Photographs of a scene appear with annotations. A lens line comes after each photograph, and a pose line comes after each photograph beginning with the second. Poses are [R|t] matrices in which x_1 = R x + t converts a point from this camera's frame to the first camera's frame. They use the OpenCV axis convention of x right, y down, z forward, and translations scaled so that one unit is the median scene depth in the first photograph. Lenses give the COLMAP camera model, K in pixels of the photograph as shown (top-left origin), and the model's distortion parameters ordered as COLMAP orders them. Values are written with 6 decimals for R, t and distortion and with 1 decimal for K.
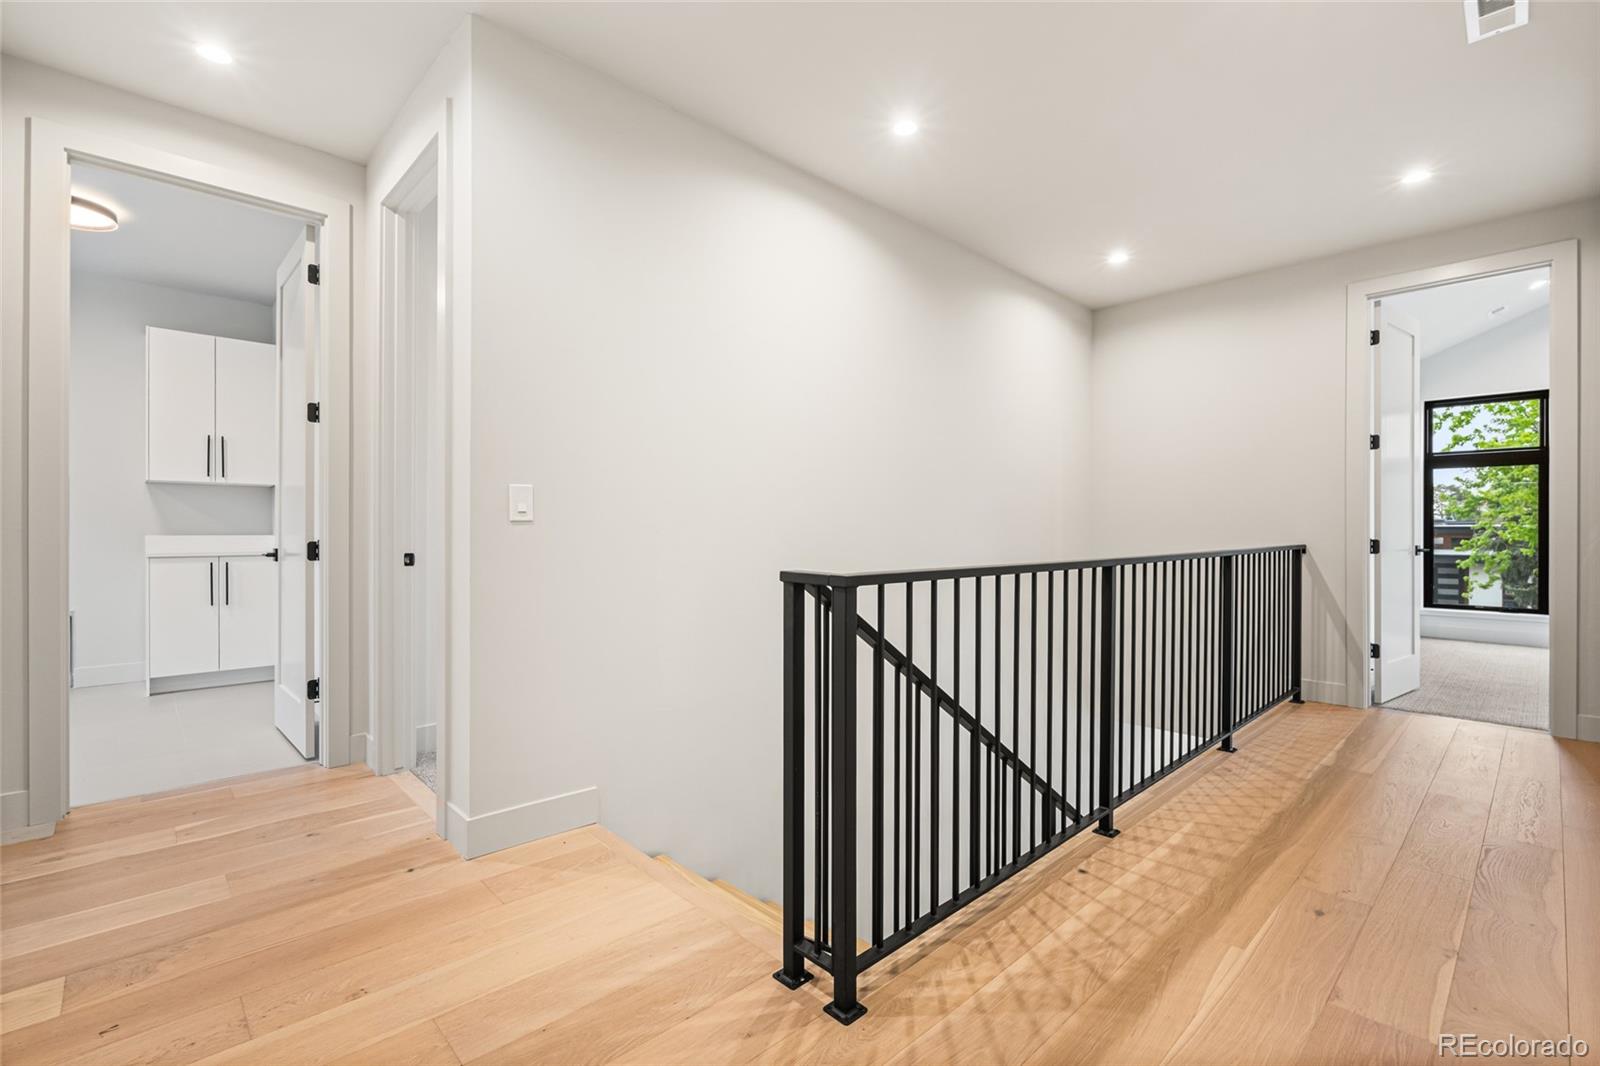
lens RADIAL K [[718.0, 0, 791.4], [0, 718.0, 531.1], [0, 0, 1]] dist [-0.006791, 0.000621]
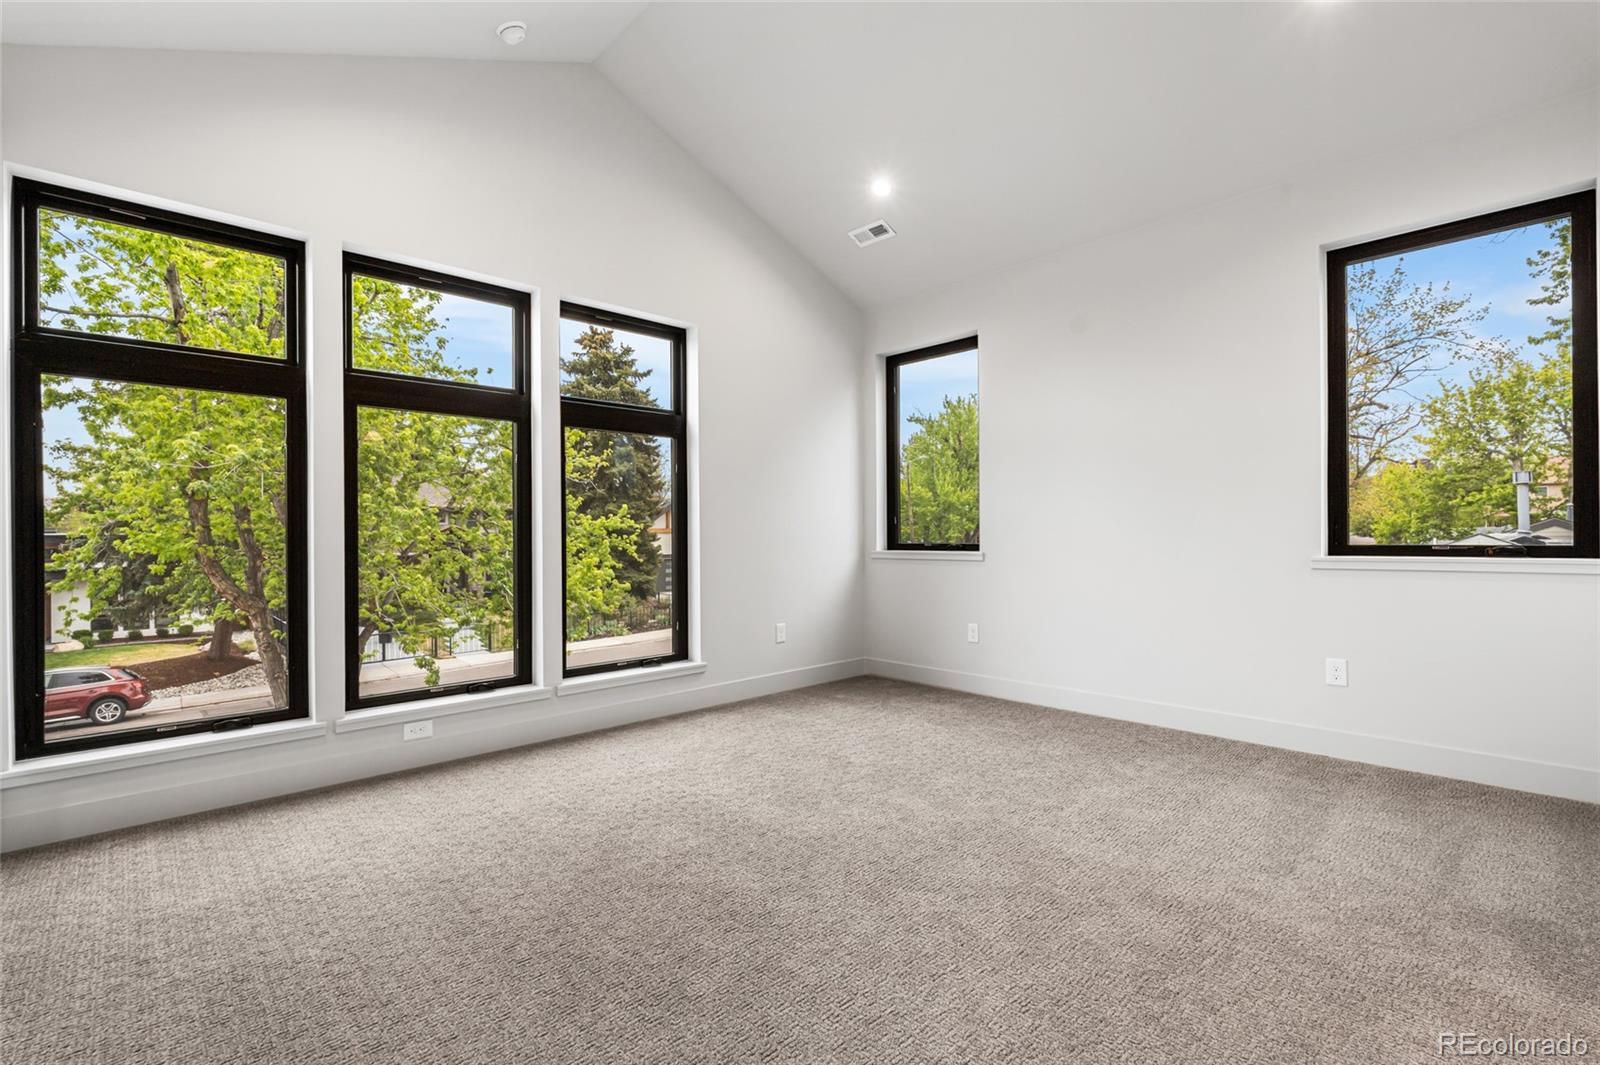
lens RADIAL K [[718.0, 0, 786.1], [0, 718.0, 535.8], [0, 0, 1]] dist [-0.006791, 0.000621]
pose [[0.001497, -0.001657, 0.999998, 0.512847], [0.008643, 0.999961, 0.001644, -0.001055], [-0.999962, 0.008641, 0.001511, 0.594893]]
